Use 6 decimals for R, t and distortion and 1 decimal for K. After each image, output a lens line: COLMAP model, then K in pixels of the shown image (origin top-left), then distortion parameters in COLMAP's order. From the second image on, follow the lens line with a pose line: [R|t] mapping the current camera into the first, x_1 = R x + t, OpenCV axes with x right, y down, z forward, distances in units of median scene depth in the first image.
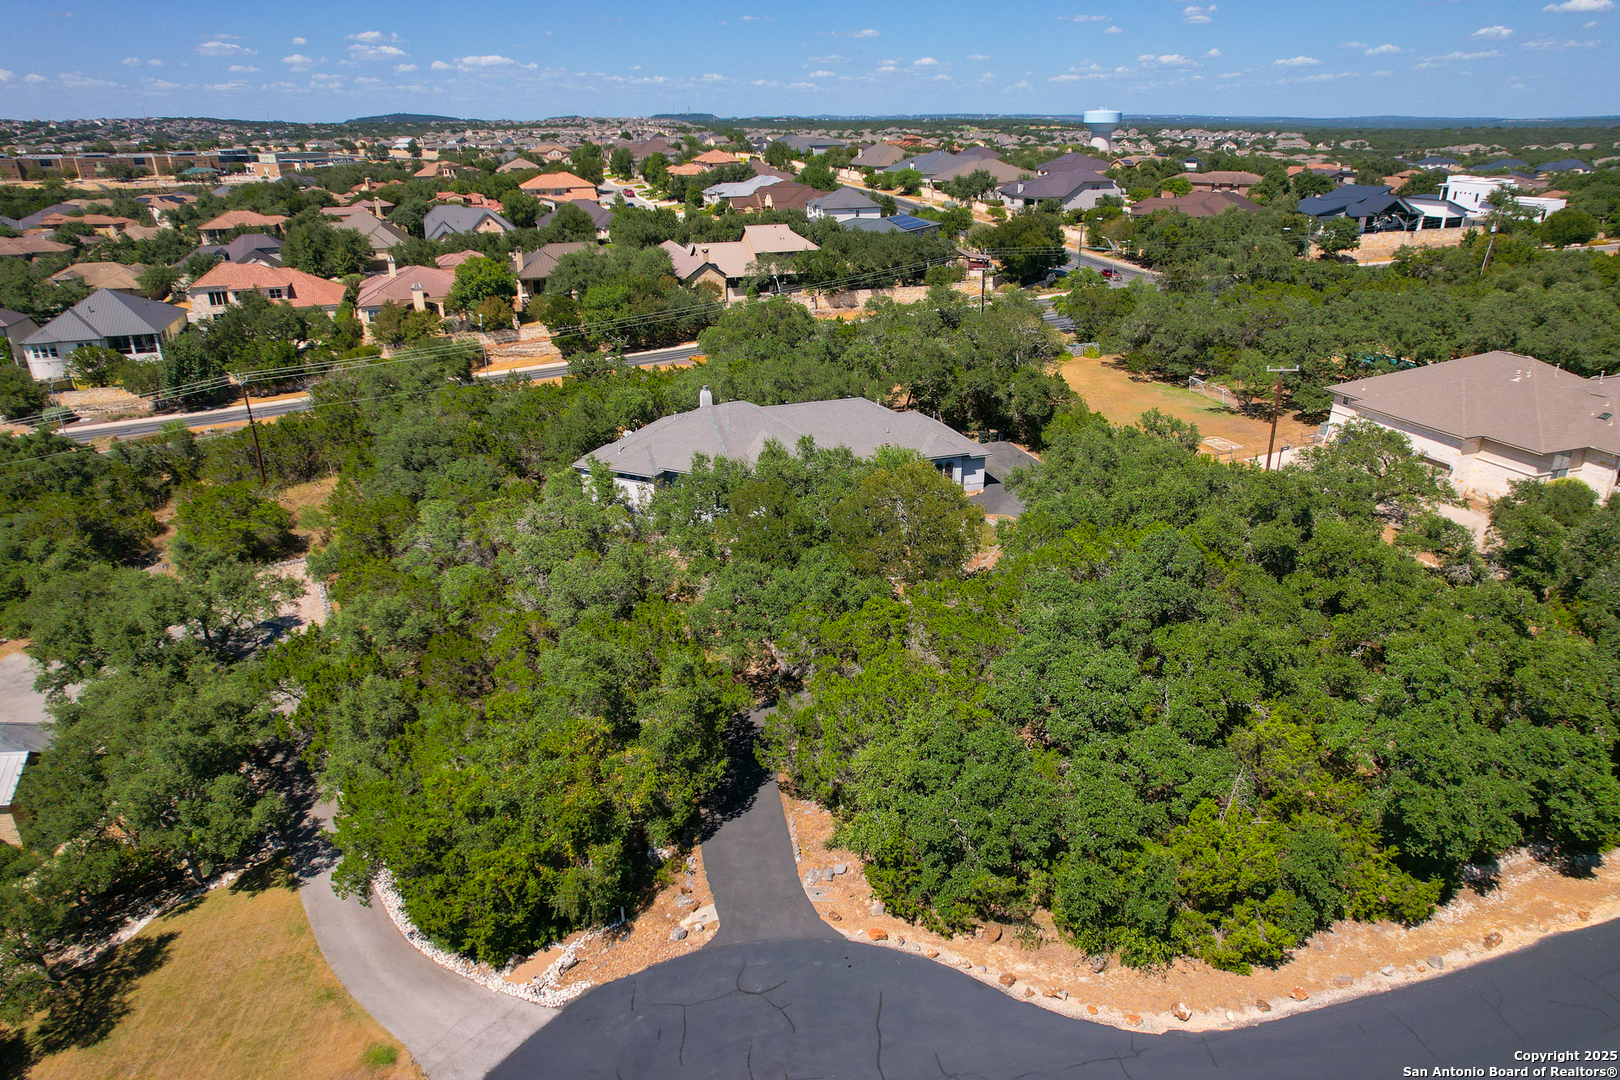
lens RADIAL K [[1032.7, 0, 821.3], [0, 1032.7, 540.2], [0, 0, 1]] dist [-0.083391, 0.073067]
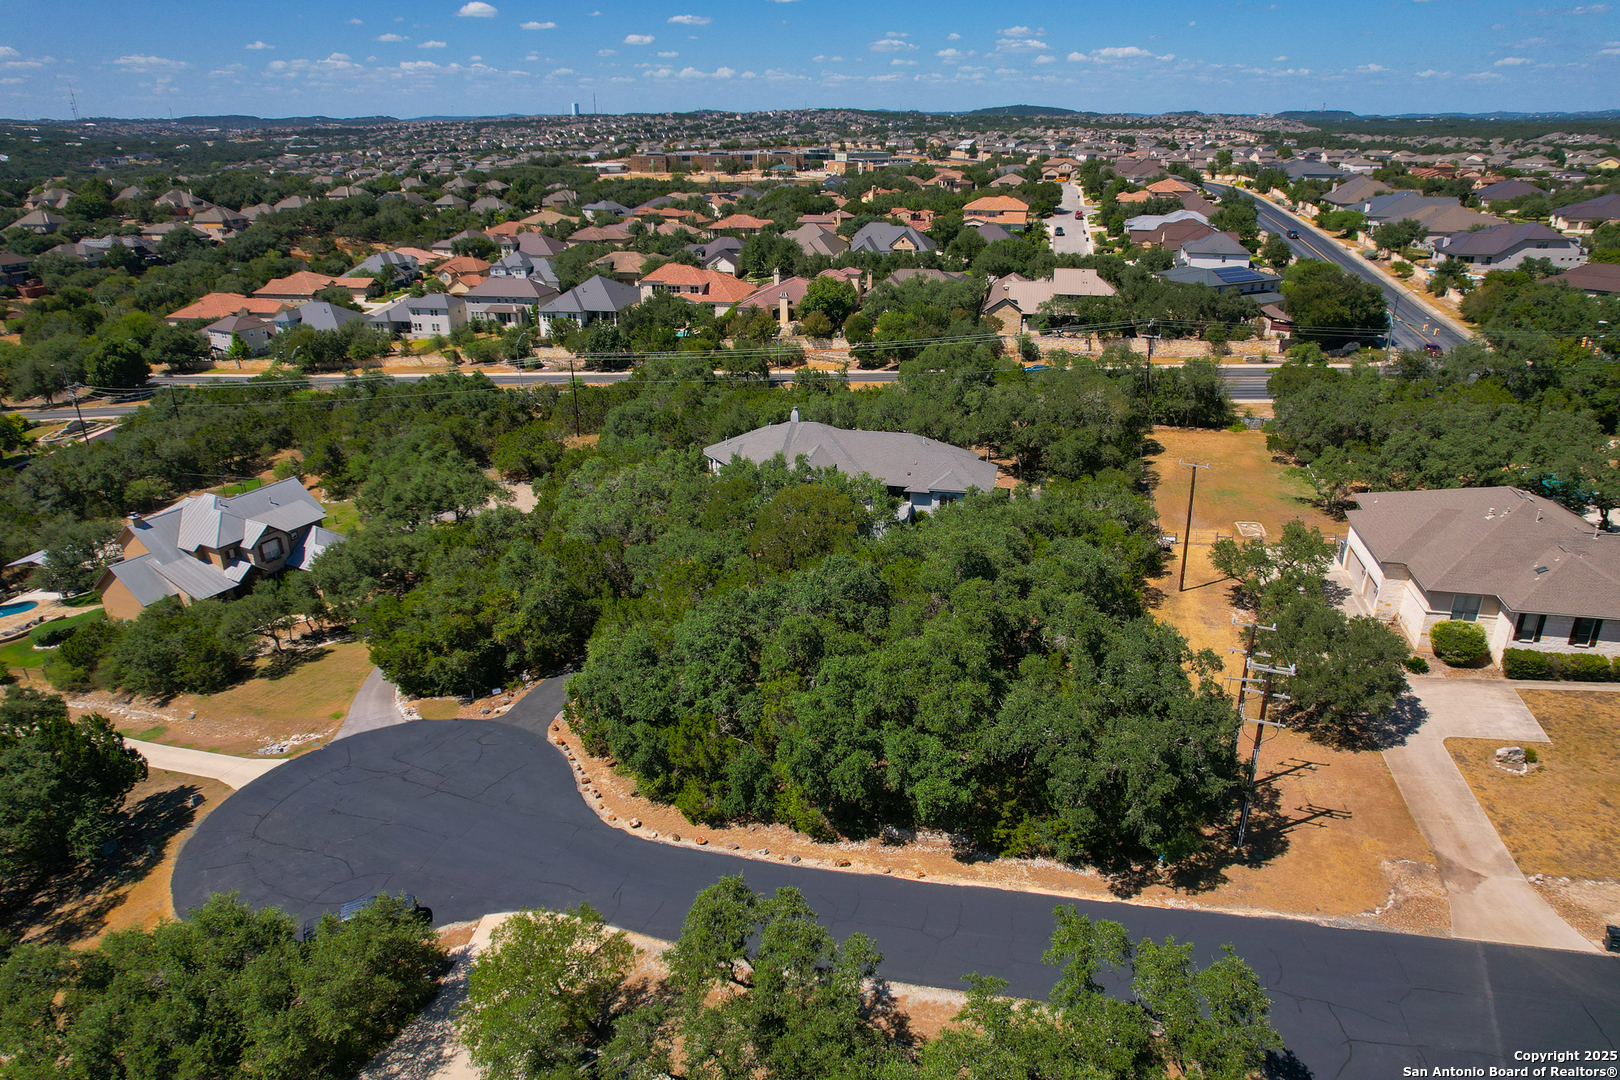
lens RADIAL K [[1032.7, 0, 821.3], [0, 1032.7, 540.2], [0, 0, 1]] dist [-0.083391, 0.073067]
pose [[0.855565, 0.200572, -0.477261, 0.387220], [-0.198227, 0.978561, 0.055895, -0.040604], [0.478240, 0.046784, 0.876982, -0.099903]]
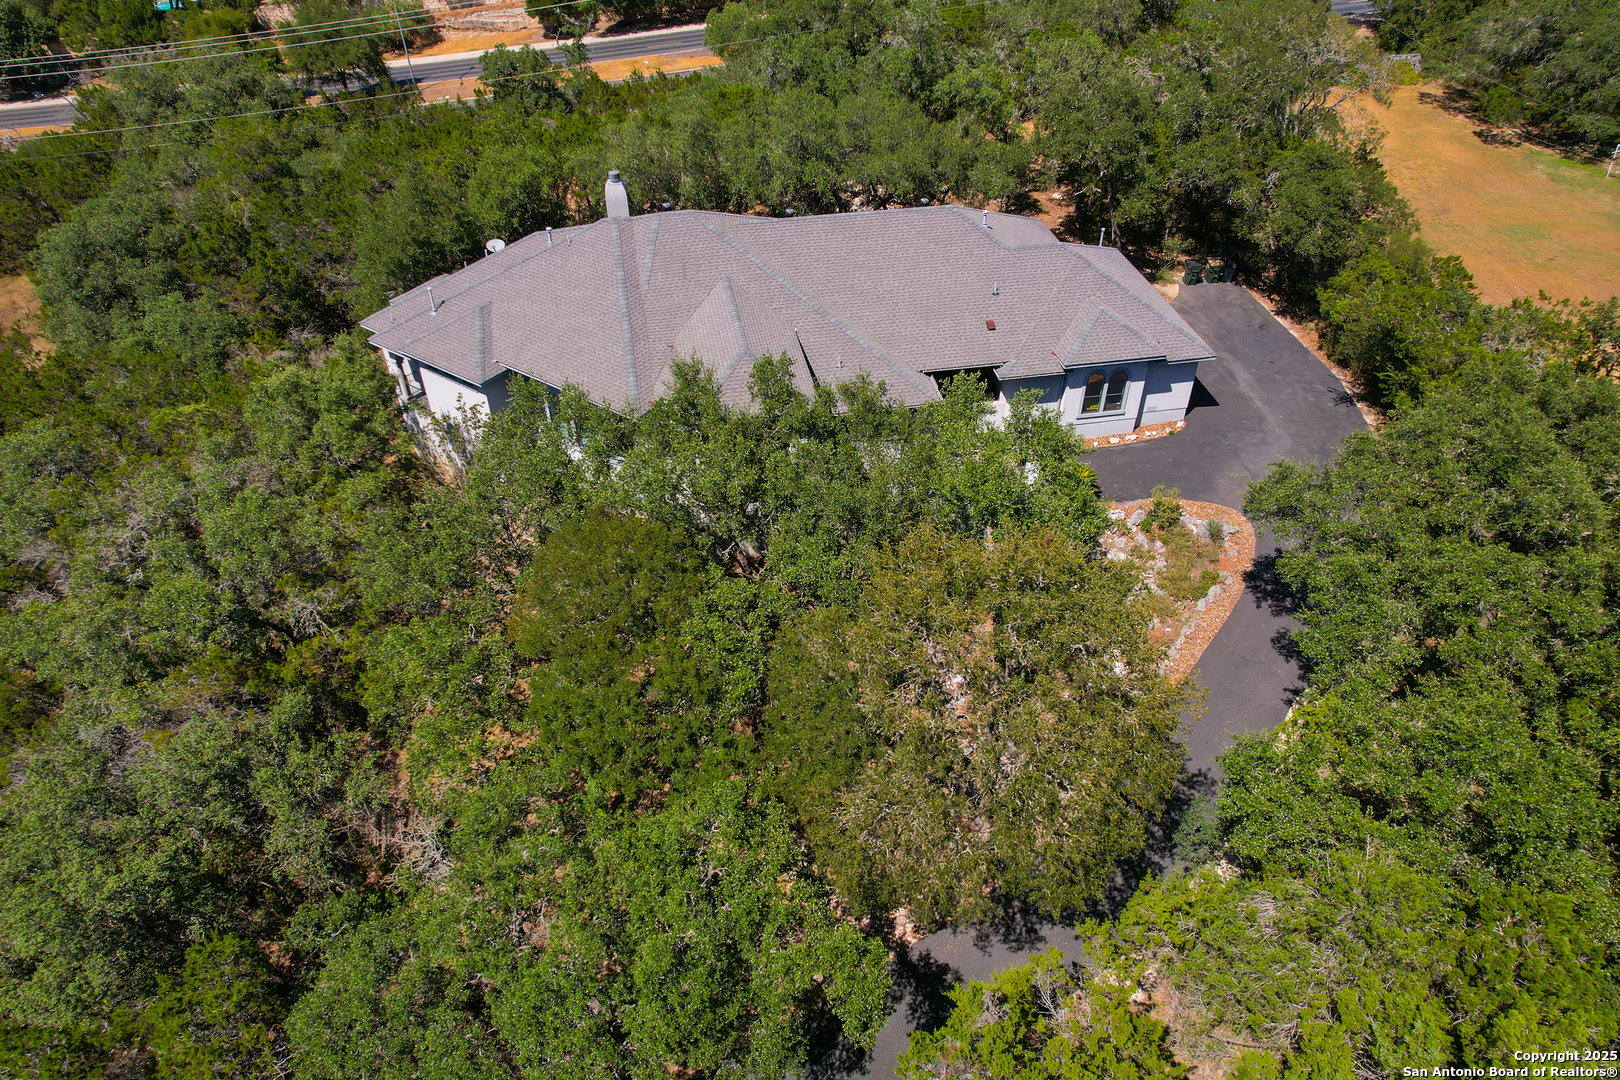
lens RADIAL K [[1065.9, 0, 802.3], [0, 1065.9, 548.8], [0, 0, 1]] dist [-0.094455, 0.087860]
pose [[0.987630, 0.098613, -0.121912, 0.031733], [-0.056933, 0.949949, 0.307173, -0.091037], [0.146102, -0.296433, 0.943813, 0.331390]]
